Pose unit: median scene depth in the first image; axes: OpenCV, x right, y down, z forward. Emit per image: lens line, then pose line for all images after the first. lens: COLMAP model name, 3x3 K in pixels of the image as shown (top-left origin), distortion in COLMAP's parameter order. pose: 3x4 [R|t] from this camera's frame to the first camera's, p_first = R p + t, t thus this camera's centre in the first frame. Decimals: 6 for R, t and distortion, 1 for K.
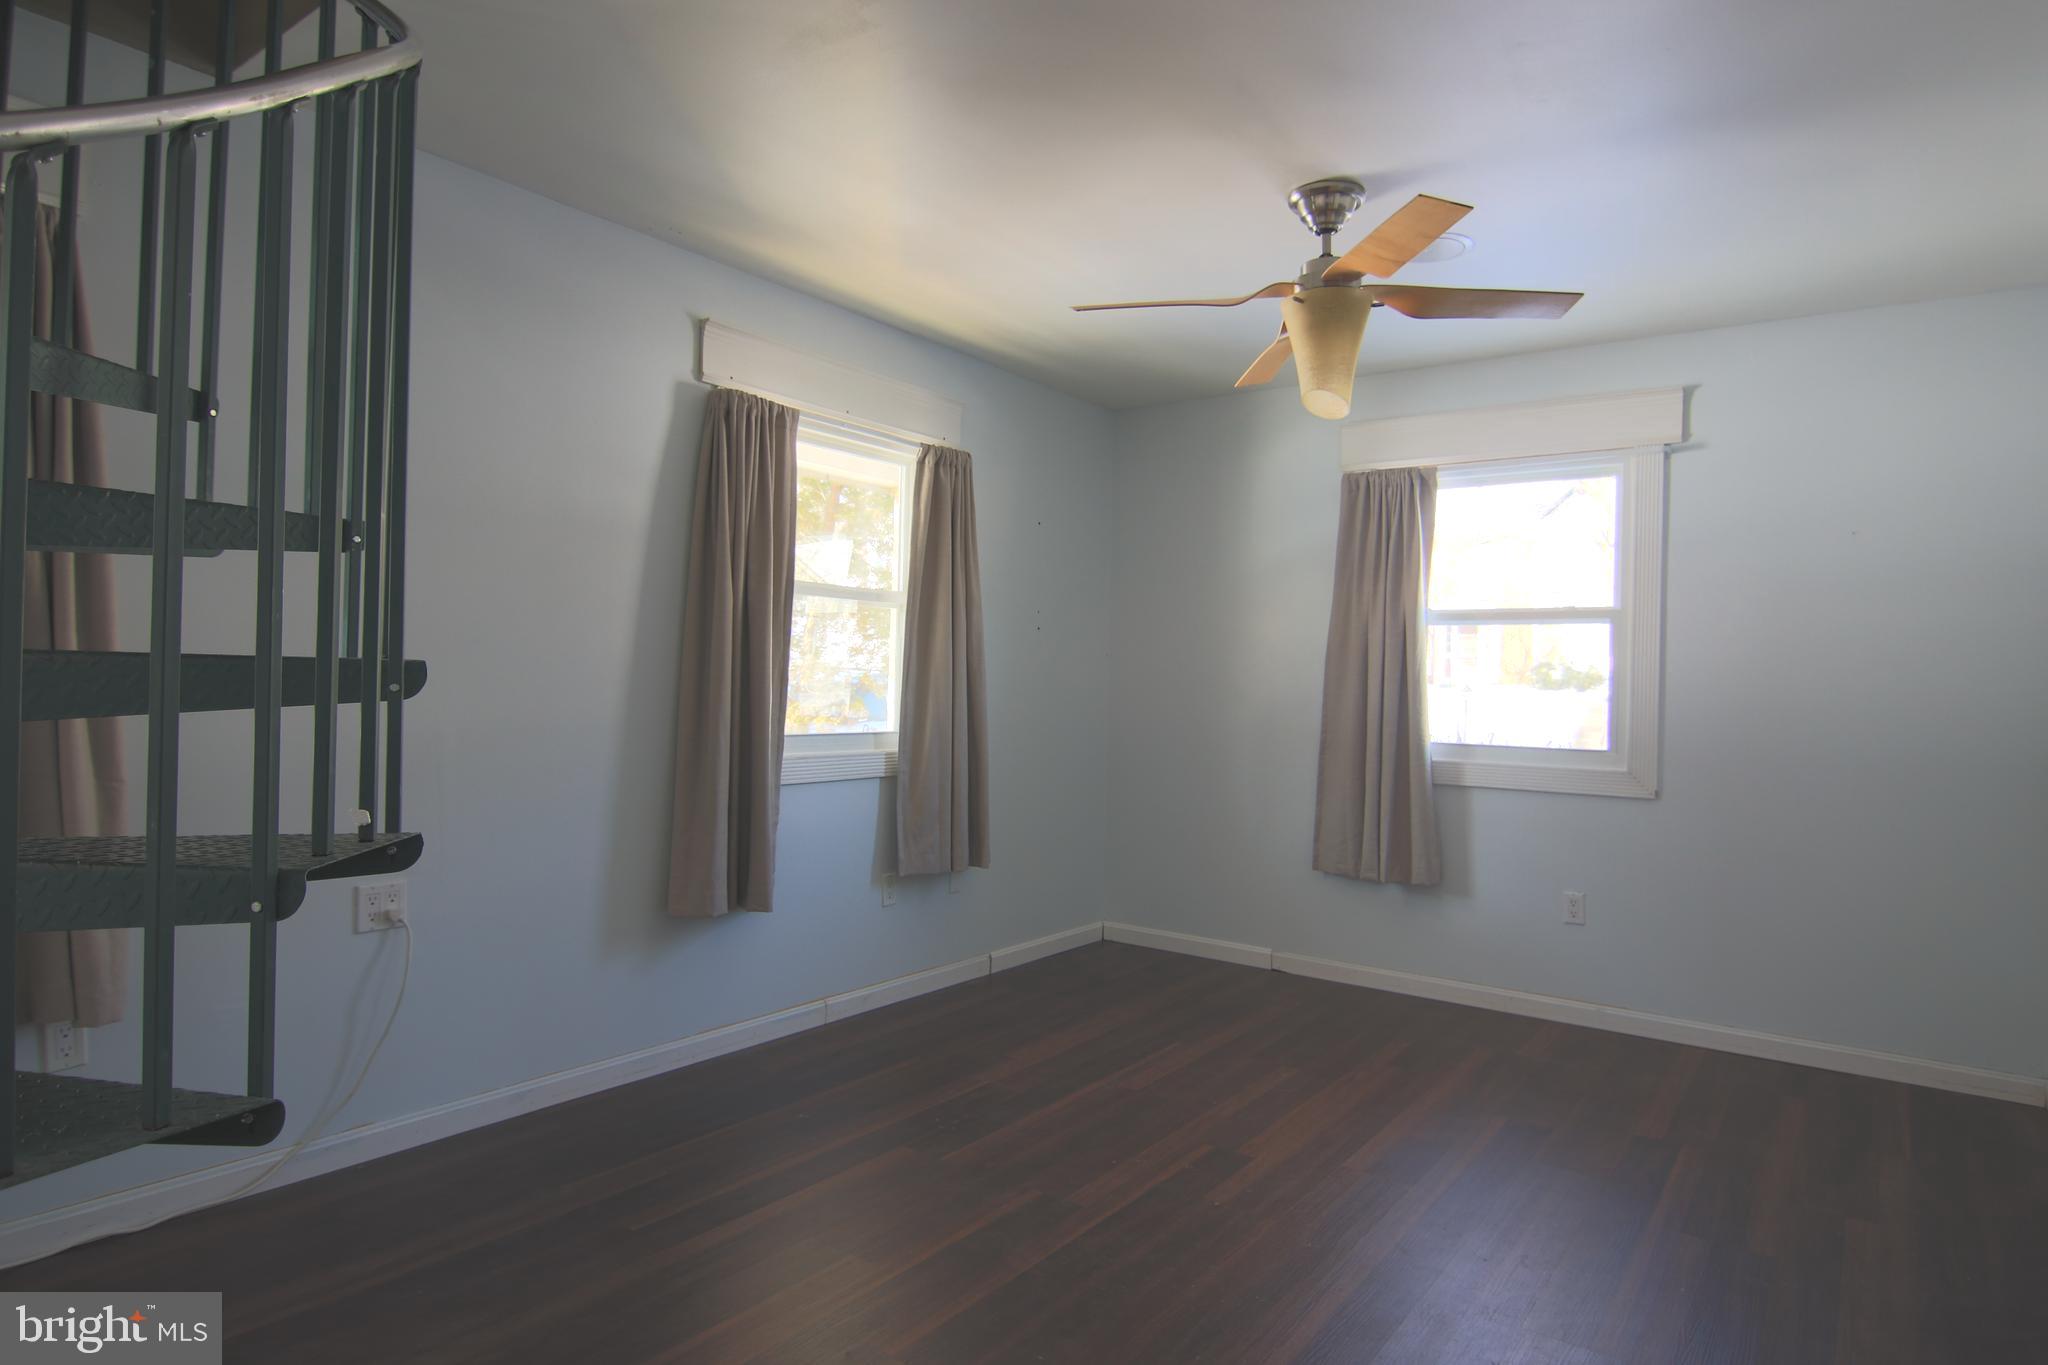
lens RADIAL K [[1033.2, 0, 1027.5], [0, 1033.2, 678.3], [0, 0, 1]] dist [0.001976, -0.000110]
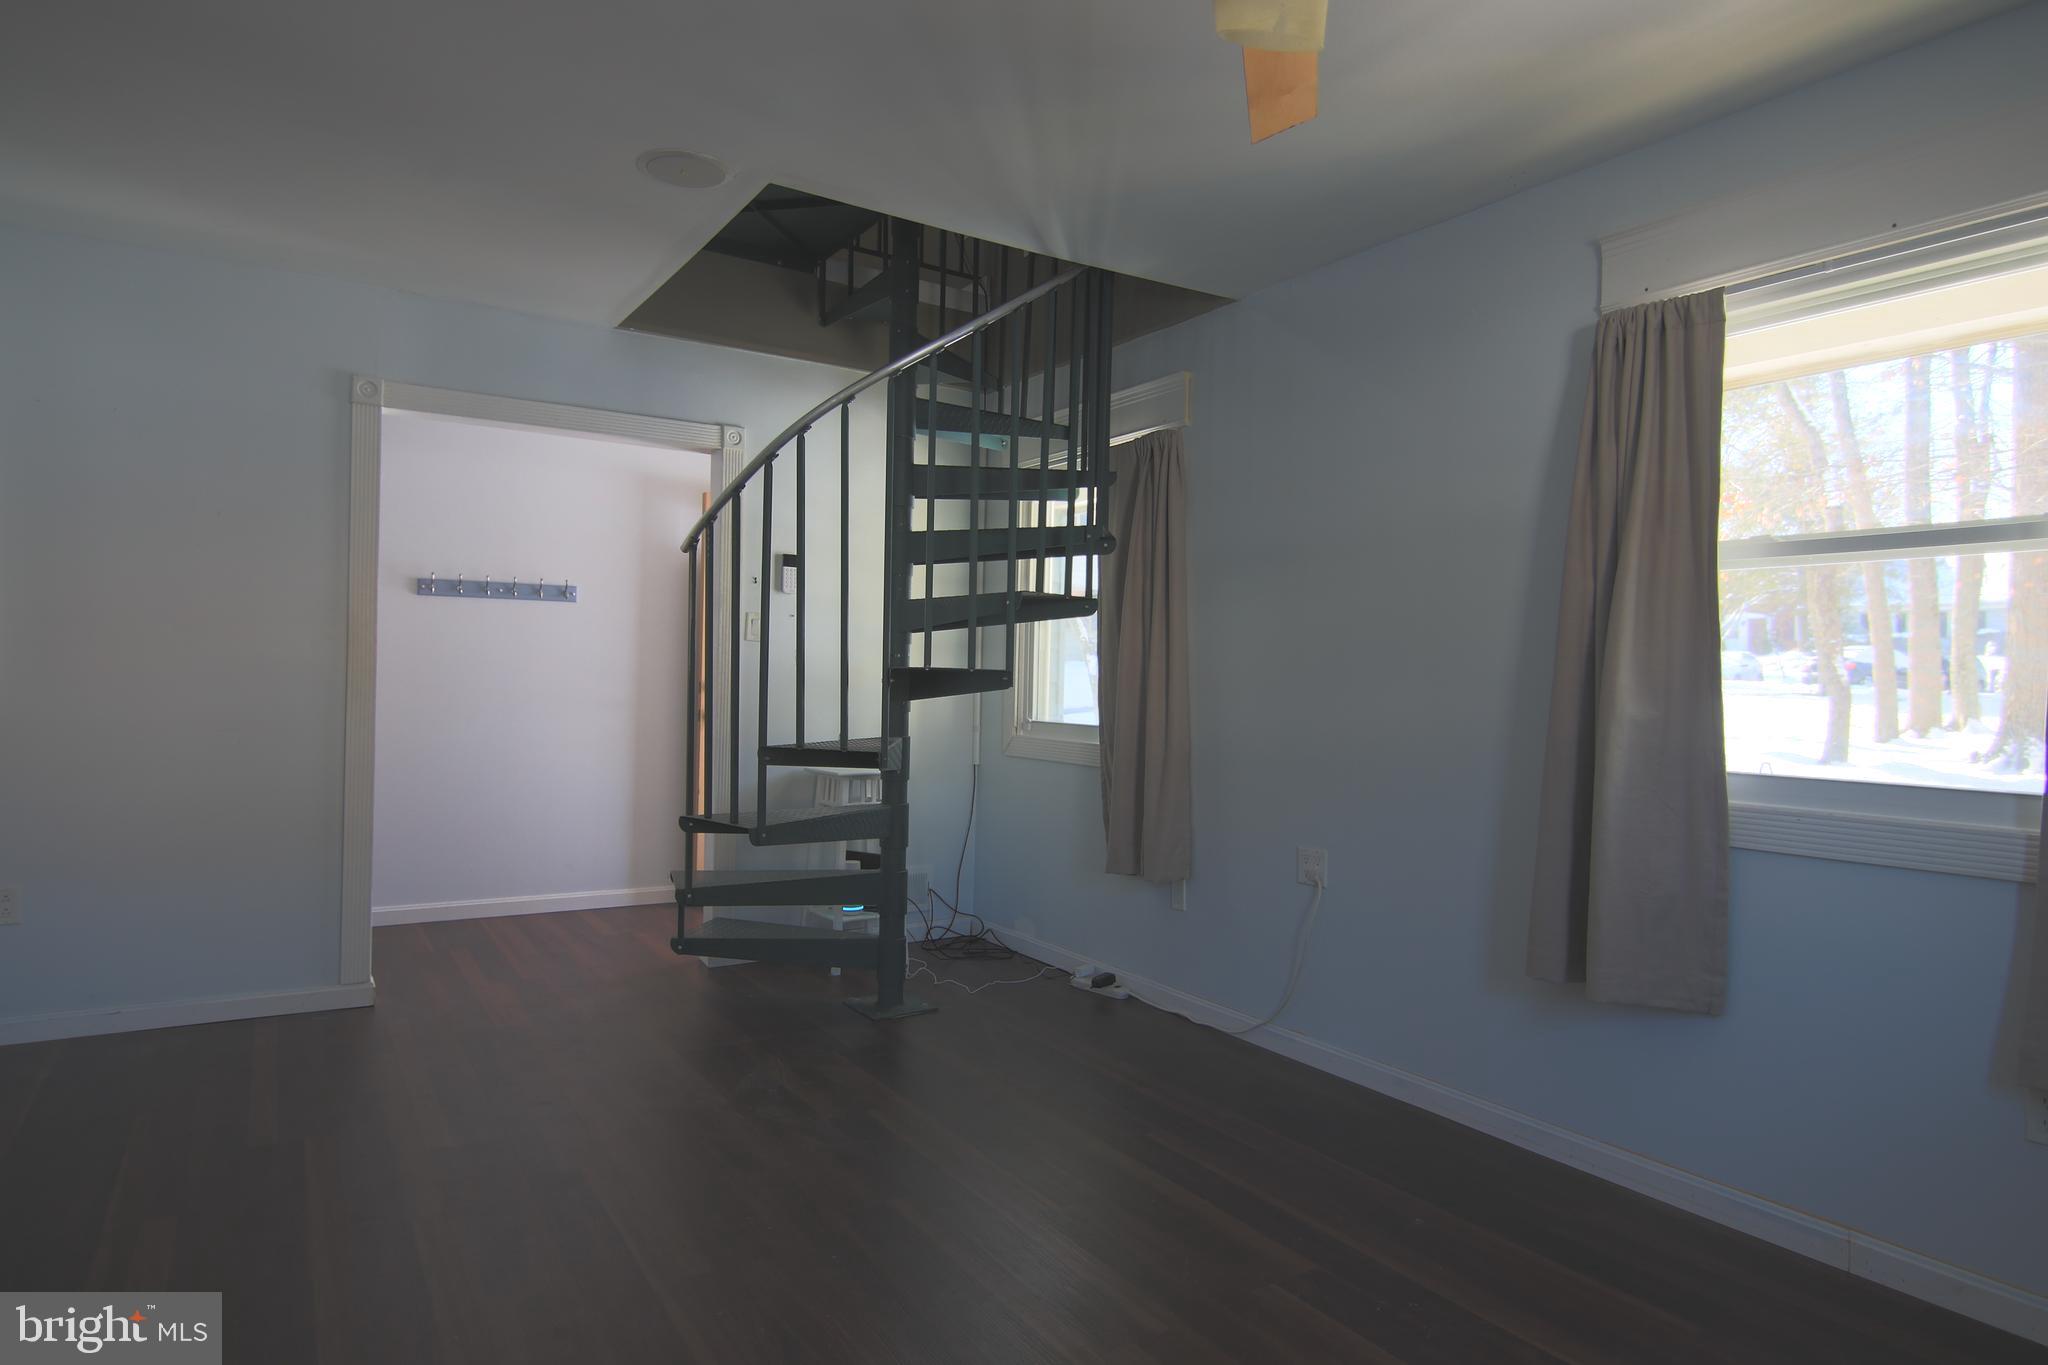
lens RADIAL K [[1170.4, 0, 1025.4], [0, 1170.4, 680.3], [0, 0, 1]] dist [-0.009705, -0.001851]
pose [[-0.293938, -0.024532, -0.955509, 0.660439], [-0.019820, 0.999612, -0.019567, 0.019629], [0.955619, 0.013186, -0.294311, 0.832157]]
